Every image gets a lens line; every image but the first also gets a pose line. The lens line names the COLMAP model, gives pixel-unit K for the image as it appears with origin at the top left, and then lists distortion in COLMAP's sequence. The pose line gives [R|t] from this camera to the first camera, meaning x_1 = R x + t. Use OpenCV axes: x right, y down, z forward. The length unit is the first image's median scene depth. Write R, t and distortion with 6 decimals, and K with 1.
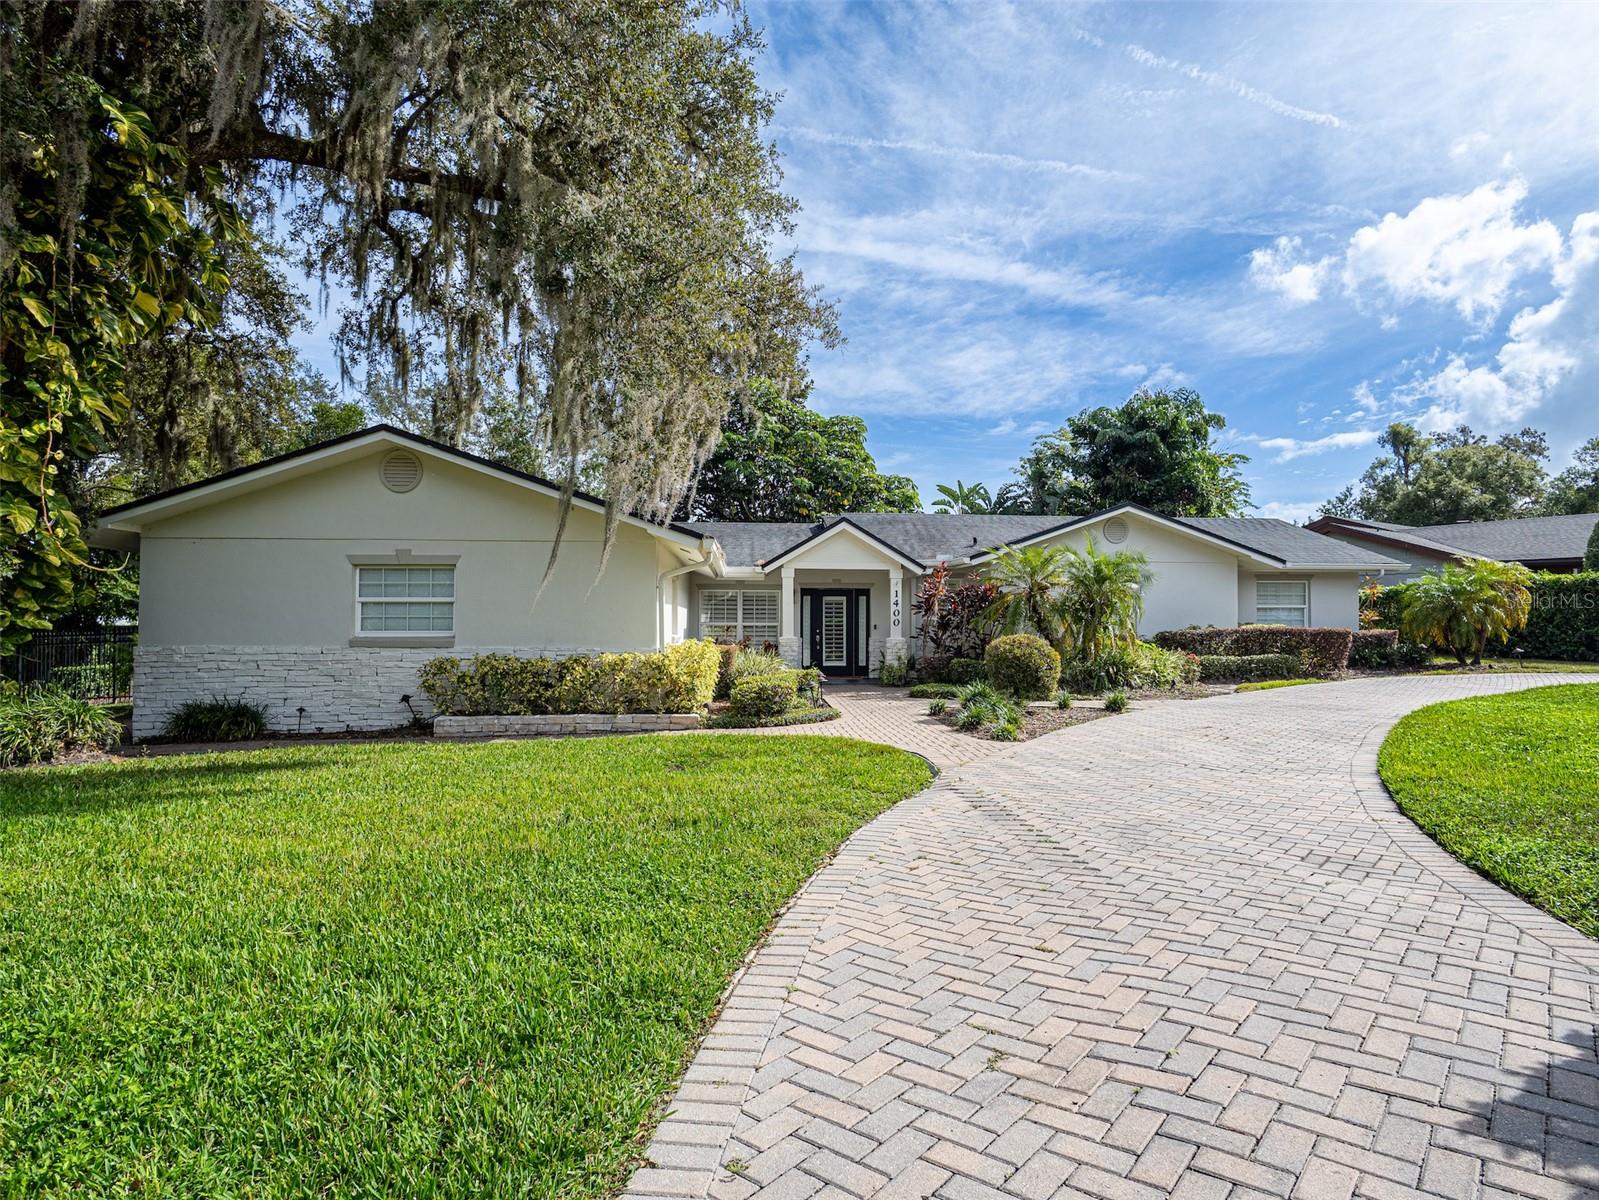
lens RADIAL K [[882.1, 0, 798.2], [0, 882.1, 608.6], [0, 0, 1]] dist [-0.014897, 0.001182]
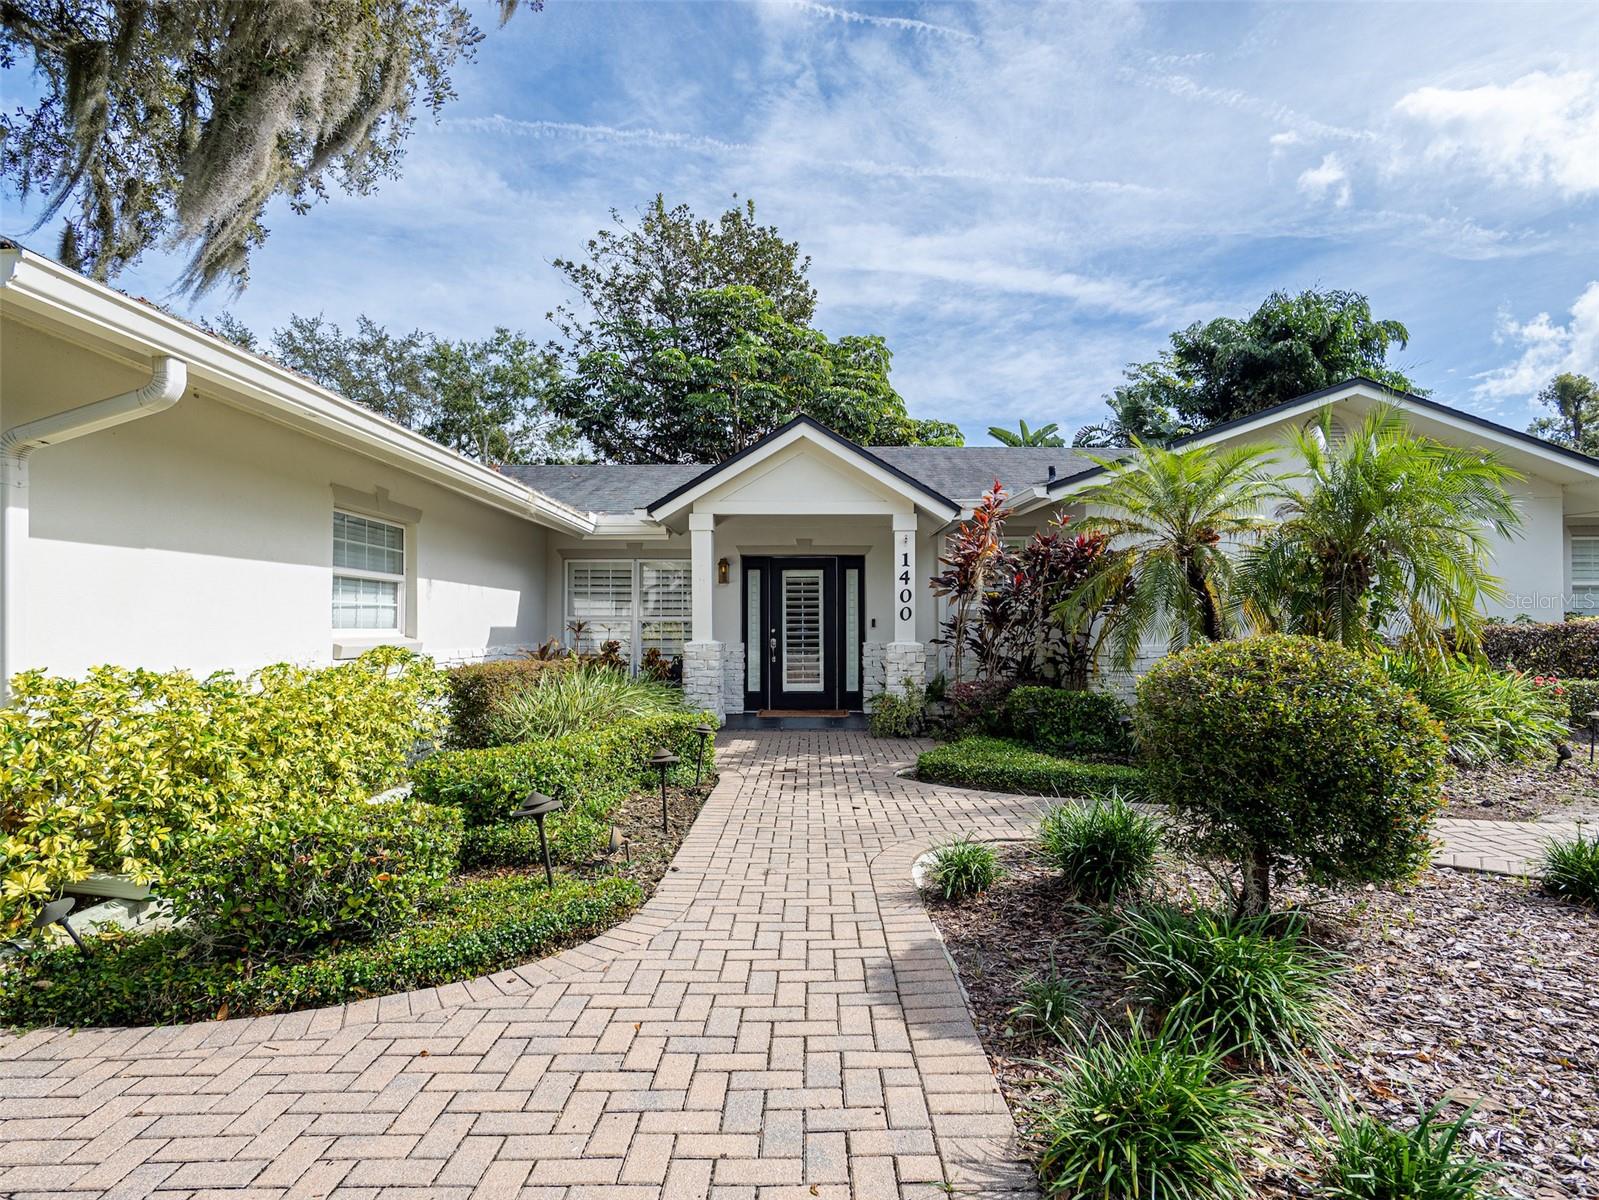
lens RADIAL K [[928.3, 0, 781.2], [0, 928.3, 604.7], [0, 0, 1]] dist [0.000878, 0.000734]
pose [[0.997575, -0.006629, -0.069288, 0.075127], [0.006307, 0.999968, -0.004869, 0.012653], [0.069318, 0.004420, 0.997585, 0.435758]]
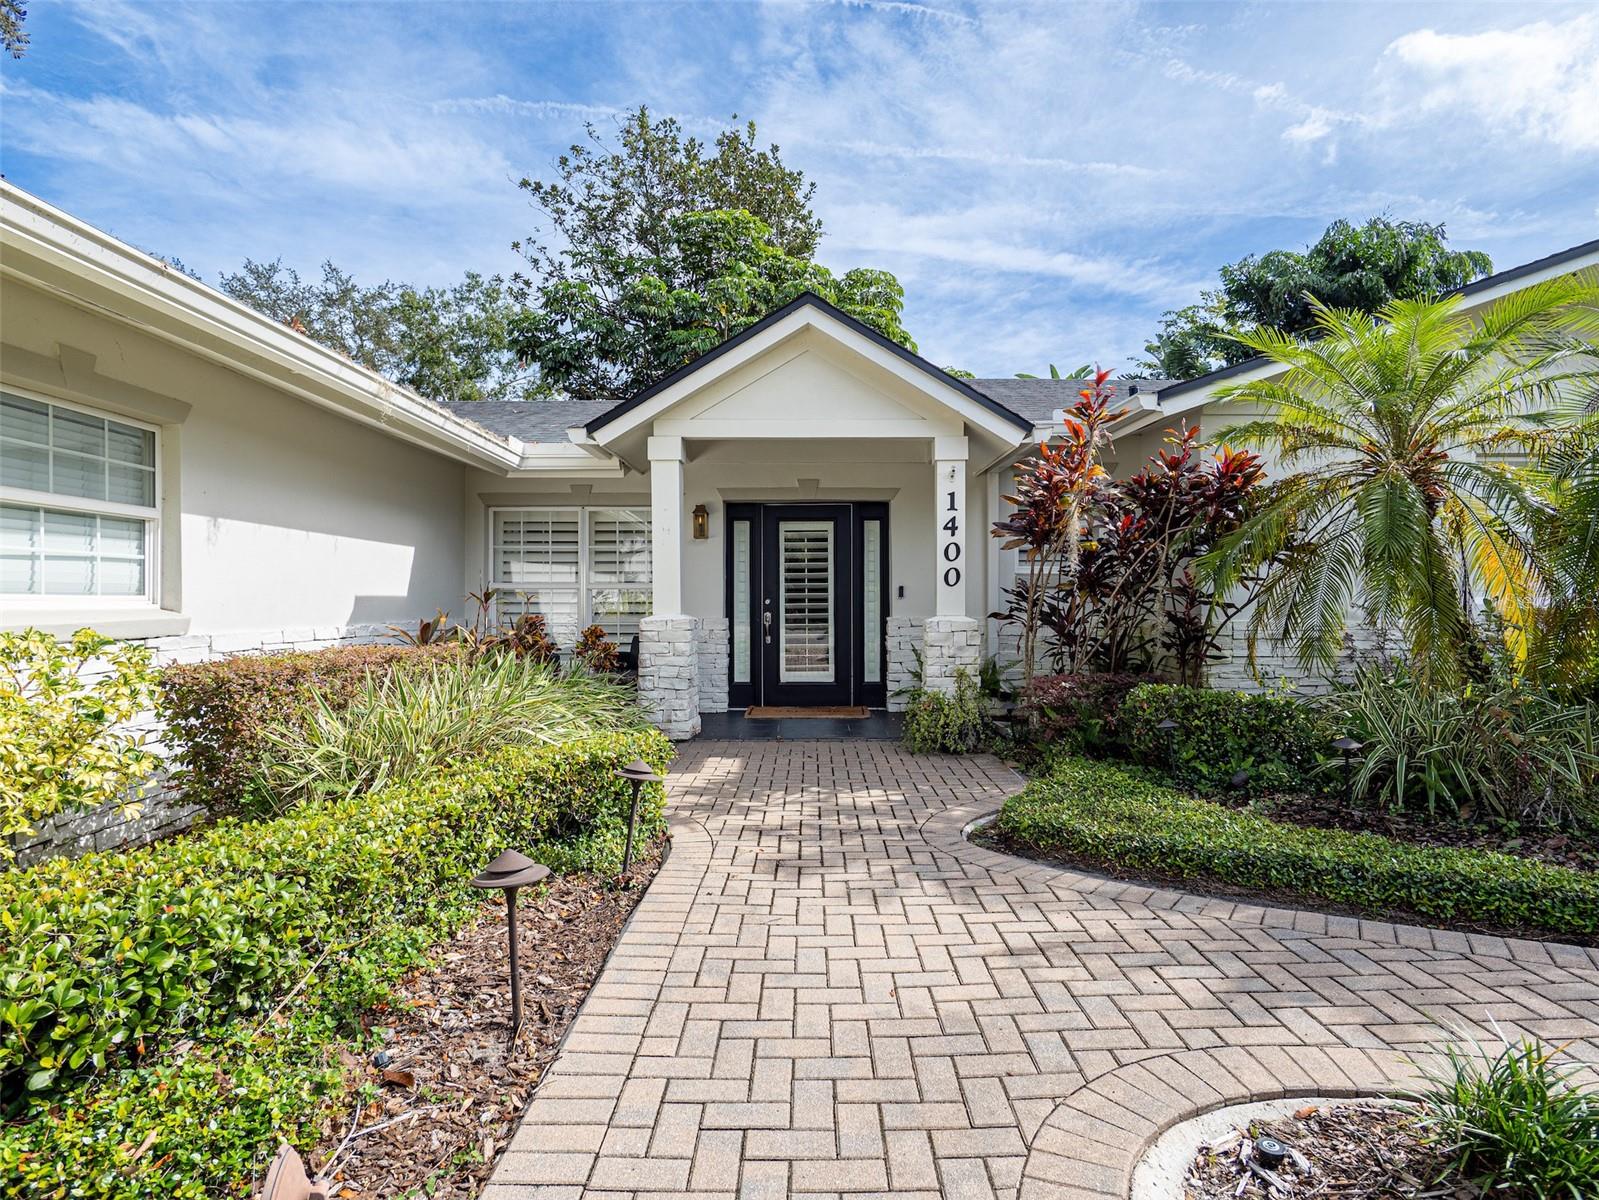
lens RADIAL K [[928.3, 0, 781.2], [0, 928.3, 604.7], [0, 0, 1]] dist [0.000878, 0.000734]
pose [[0.997557, -0.005947, -0.069604, 0.065699], [0.007524, 0.999721, 0.022406, 0.018233], [0.069452, -0.022875, 0.997323, 0.595280]]
